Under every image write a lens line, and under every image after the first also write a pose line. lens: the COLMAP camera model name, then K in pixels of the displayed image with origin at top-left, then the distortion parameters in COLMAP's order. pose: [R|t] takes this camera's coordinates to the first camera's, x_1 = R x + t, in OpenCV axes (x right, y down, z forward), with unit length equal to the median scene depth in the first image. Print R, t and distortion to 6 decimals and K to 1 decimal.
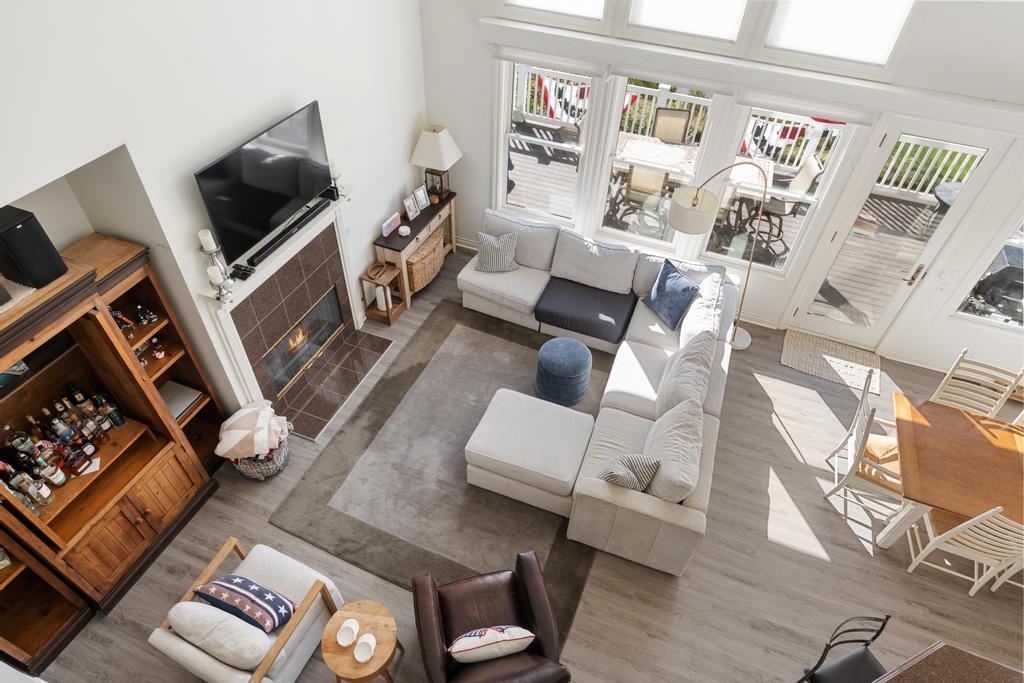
lens RADIAL K [[586.0, 0, 508.5], [0, 586.0, 330.7], [0, 0, 1]] dist [-0.005014, -0.000864]
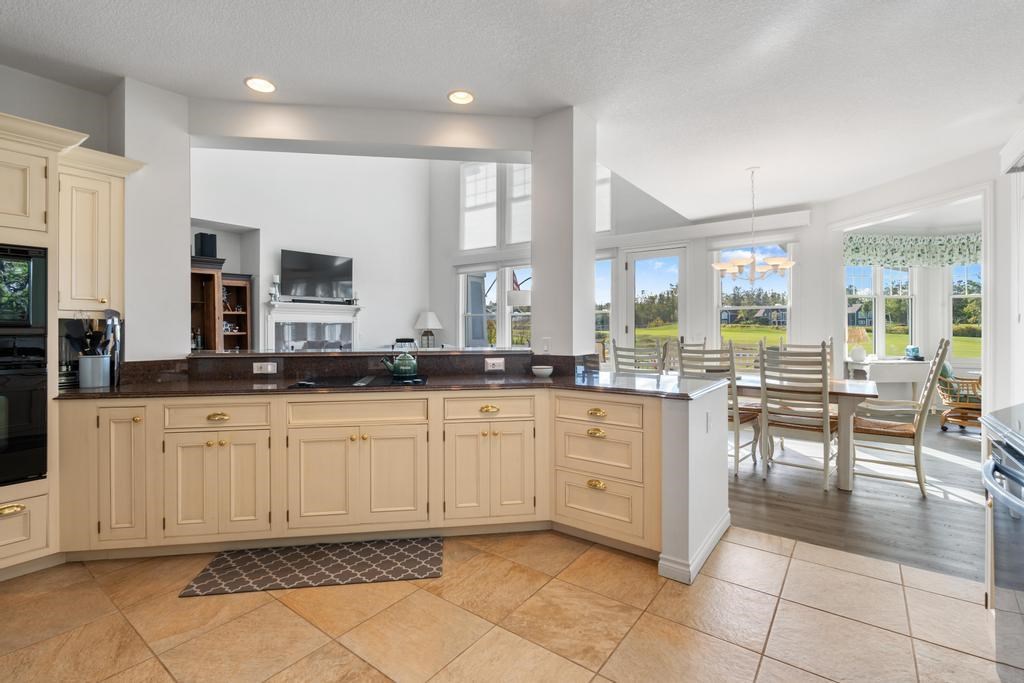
lens RADIAL K [[461.3, 0, 510.7], [0, 461.3, 335.8], [0, 0, 1]] dist [-0.013639, 0.000546]
pose [[0.964572, -0.031312, -0.261955, 0.722852], [-0.155292, 0.735303, -0.659708, 0.913984], [0.213273, 0.677015, 0.704390, 0.069200]]
